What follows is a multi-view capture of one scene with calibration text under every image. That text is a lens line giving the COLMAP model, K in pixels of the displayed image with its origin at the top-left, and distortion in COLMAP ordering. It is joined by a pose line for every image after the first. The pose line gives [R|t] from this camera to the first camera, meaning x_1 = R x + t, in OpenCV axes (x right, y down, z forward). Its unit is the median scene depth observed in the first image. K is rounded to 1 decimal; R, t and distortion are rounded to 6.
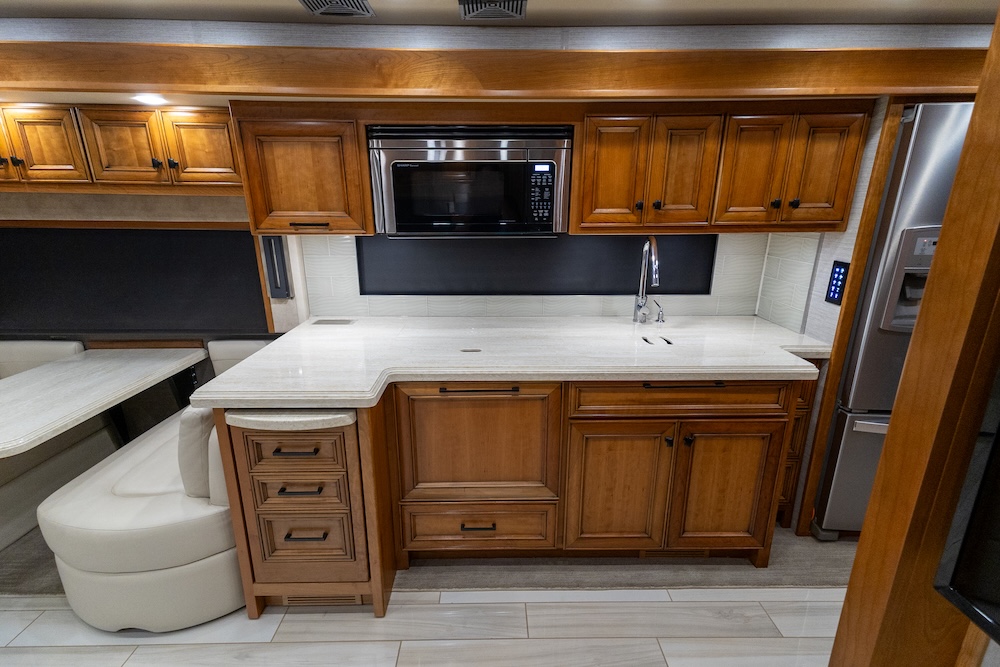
lens RADIAL K [[466.9, 0, 501.9], [0, 466.9, 329.1], [0, 0, 1]] dist [0.020796, -0.001092]
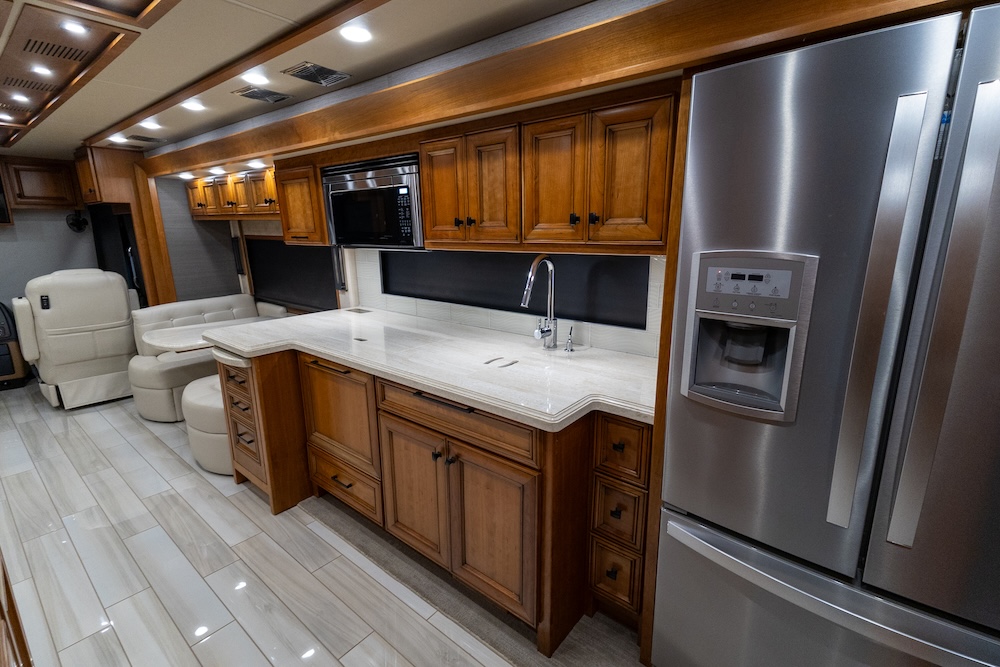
lens RADIAL K [[466.9, 0, 501.9], [0, 466.9, 329.1], [0, 0, 1]] dist [0.020796, -0.001092]
pose [[0.757043, 0.134743, -0.639320, 1.047002], [-0.162229, 0.986626, 0.015840, -0.064693], [0.632904, 0.091724, 0.768778, 0.292729]]
